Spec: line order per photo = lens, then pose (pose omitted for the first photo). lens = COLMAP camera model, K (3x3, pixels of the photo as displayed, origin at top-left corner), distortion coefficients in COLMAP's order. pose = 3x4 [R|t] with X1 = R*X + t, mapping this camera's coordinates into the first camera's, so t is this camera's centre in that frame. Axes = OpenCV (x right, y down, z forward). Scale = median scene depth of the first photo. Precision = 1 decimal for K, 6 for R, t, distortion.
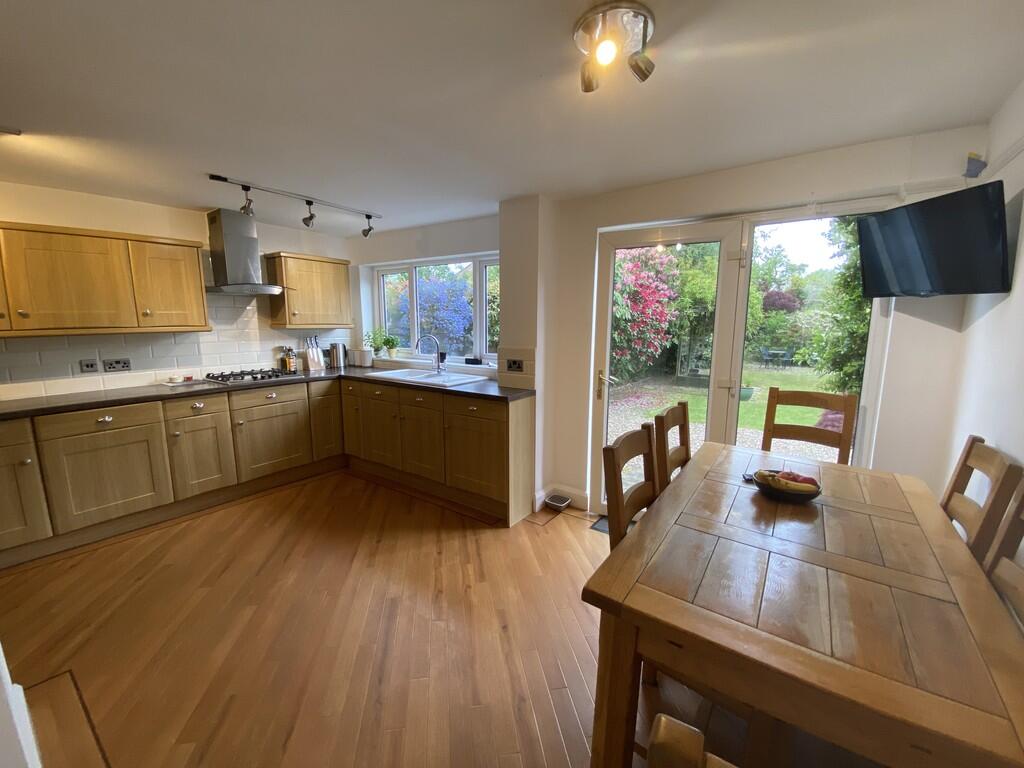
lens RADIAL K [[410.3, 0, 508.5], [0, 410.3, 386.9], [0, 0, 1]] dist [0.002695, -0.012950]
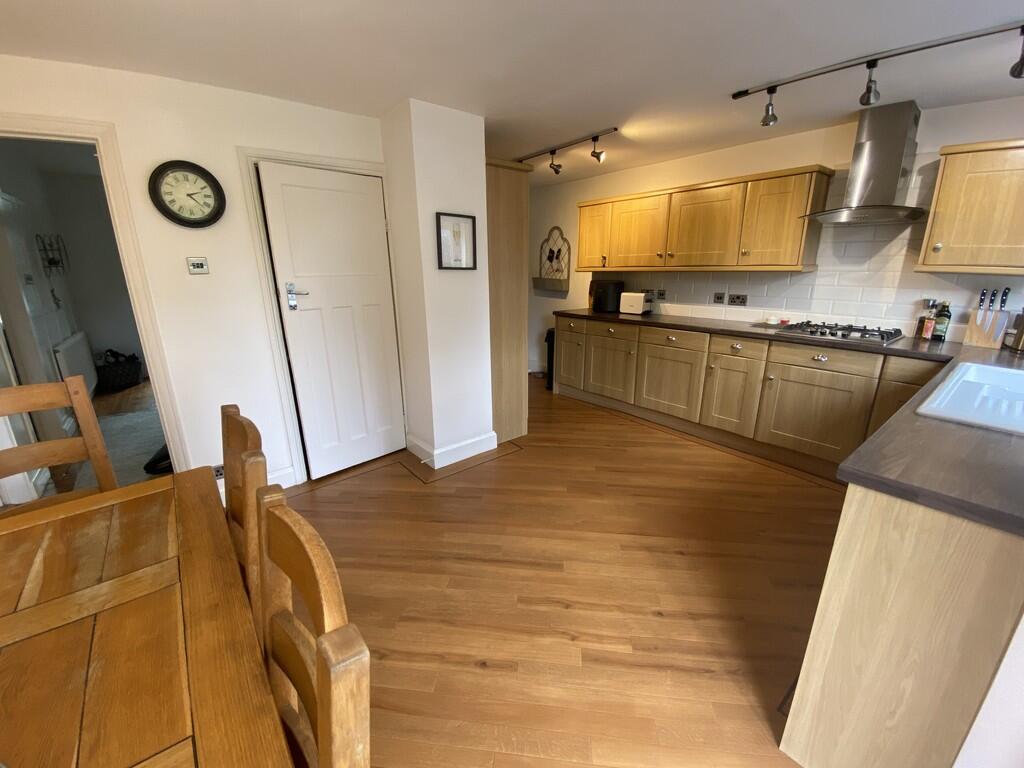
lens RADIAL K [[410.3, 0, 508.5], [0, 410.3, 386.9], [0, 0, 1]] dist [0.002695, -0.012950]
pose [[-0.276251, 0.271457, -0.921953, 0.350154], [-0.147126, 0.936031, 0.319686, -0.099889], [0.949758, 0.223956, -0.218641, 0.701585]]
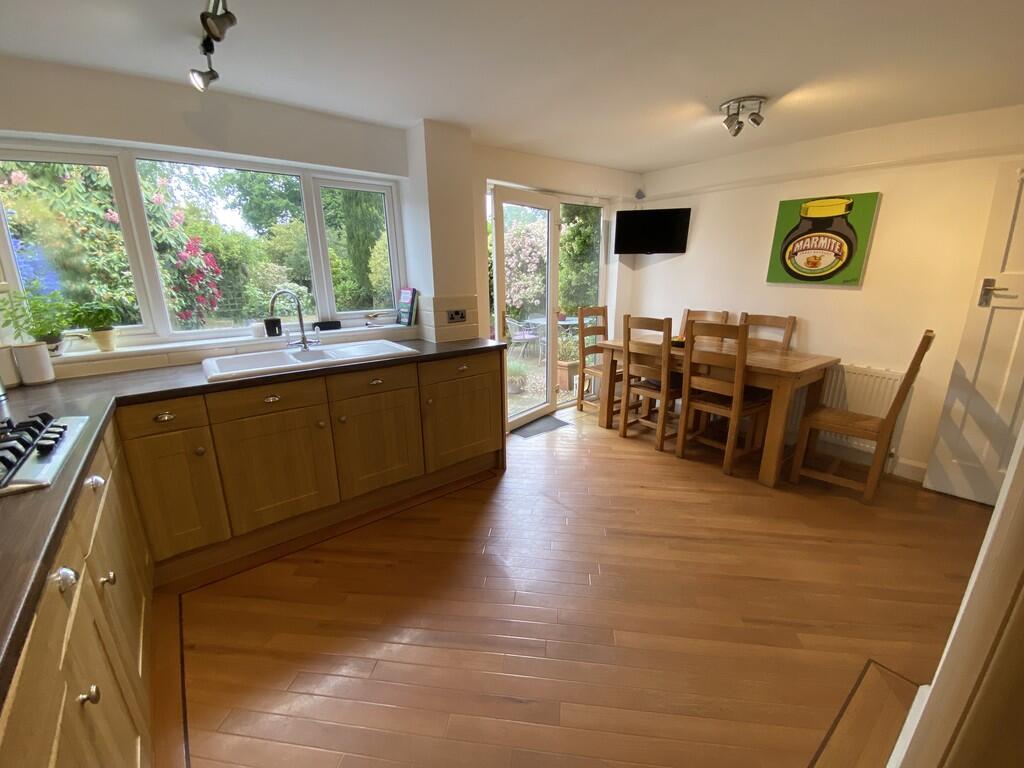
lens RADIAL K [[410.3, 0, 508.5], [0, 410.3, 386.9], [0, 0, 1]] dist [0.002695, -0.012950]
pose [[0.290786, -0.265117, 0.919324, -0.868967], [0.157109, 0.961032, 0.227450, -0.093039], [-0.943801, 0.078295, 0.321107, 0.612595]]
